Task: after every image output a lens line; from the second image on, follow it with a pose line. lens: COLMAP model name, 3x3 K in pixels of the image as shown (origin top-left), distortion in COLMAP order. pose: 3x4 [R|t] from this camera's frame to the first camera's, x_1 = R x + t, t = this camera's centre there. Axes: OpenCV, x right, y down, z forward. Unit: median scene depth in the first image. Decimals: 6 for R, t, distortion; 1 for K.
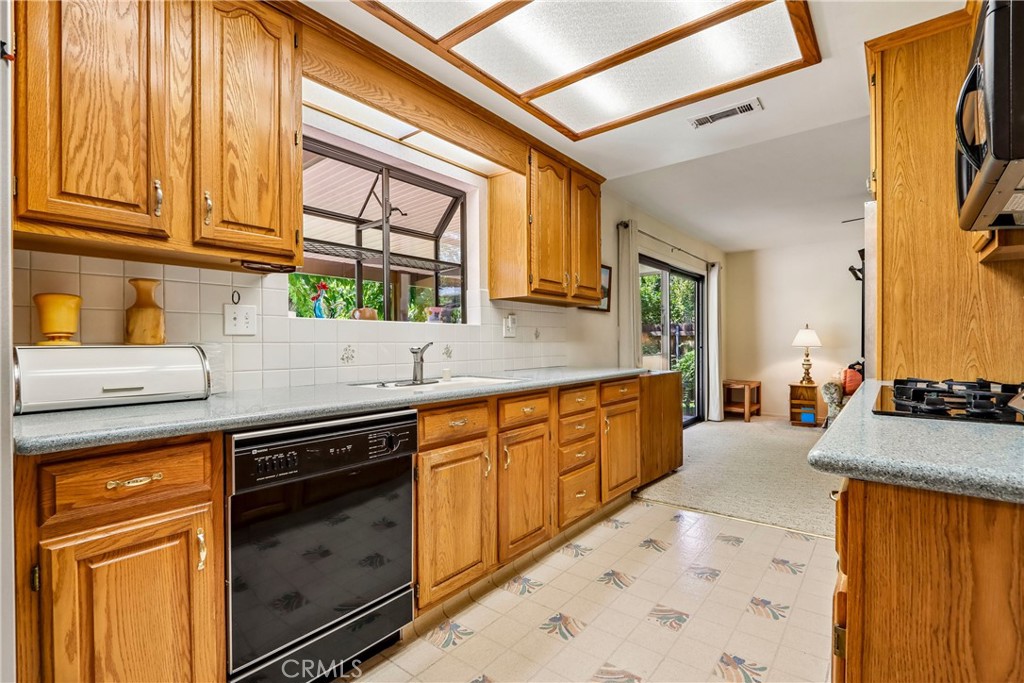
lens RADIAL K [[470.5, 0, 511.1], [0, 470.5, 344.1], [0, 0, 1]] dist [-0.009683, 0.000026]
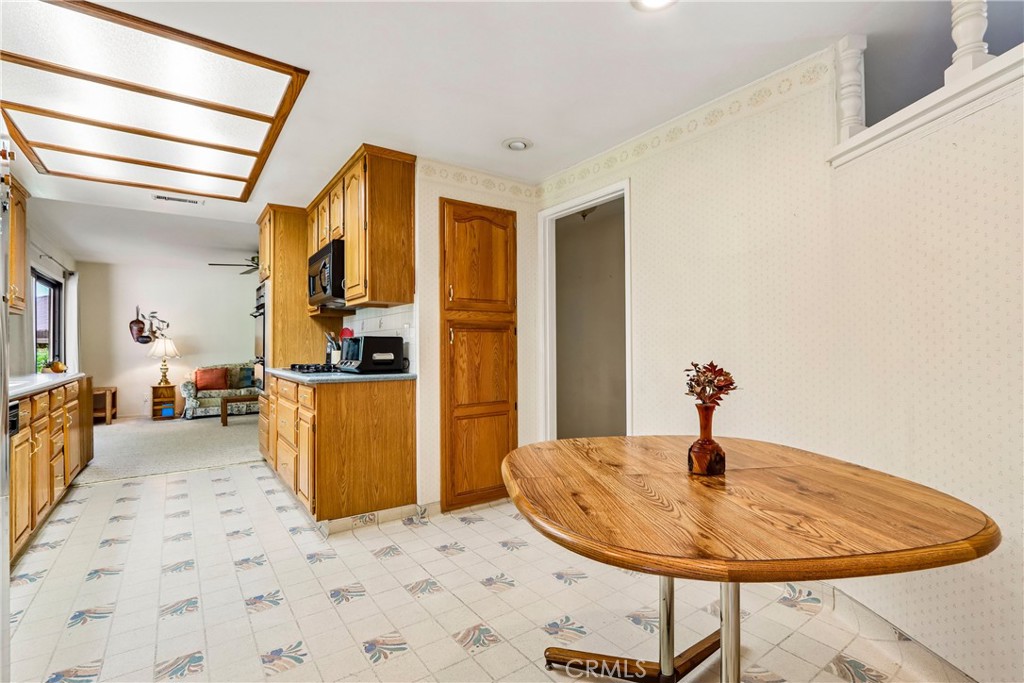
lens RADIAL K [[470.5, 0, 510.7], [0, 470.5, 343.9], [0, 0, 1]] dist [-0.009683, 0.000026]
pose [[0.268333, 0.010748, 0.963266, -0.296971], [0.006913, 0.999891, -0.013082, 0.002076], [-0.963301, 0.010169, 0.268230, -0.183322]]
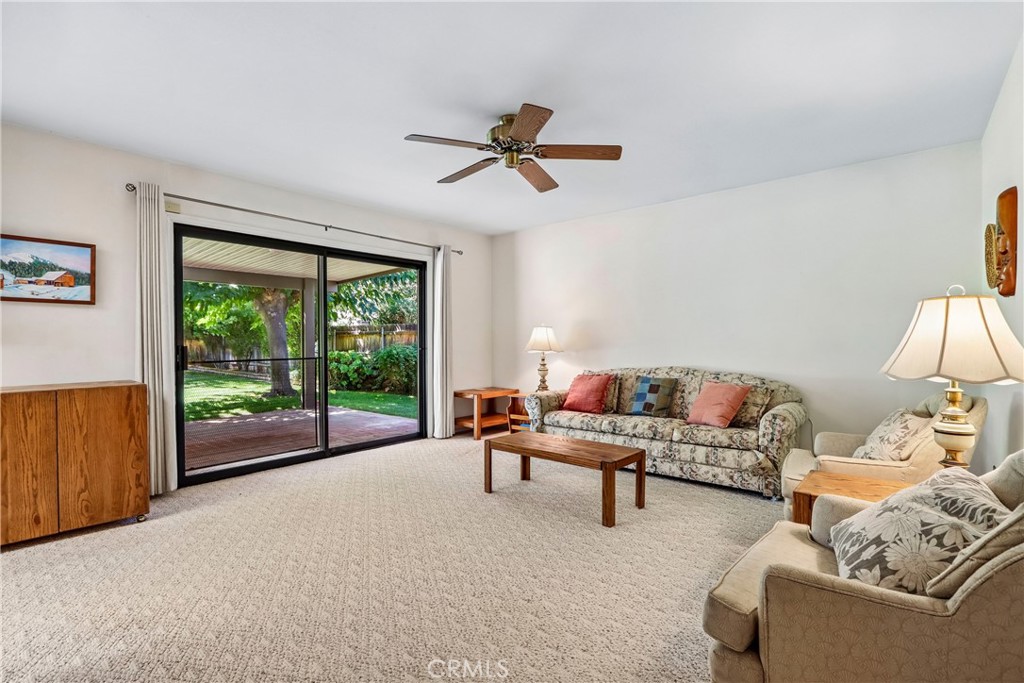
lens RADIAL K [[470.5, 0, 512.2], [0, 470.5, 342.9], [0, 0, 1]] dist [-0.009683, 0.000026]
pose [[0.998444, 0.001084, -0.055757, 0.647575], [-0.000834, 0.999989, 0.004519, -0.007033], [0.055761, -0.004466, 0.998434, 0.195300]]
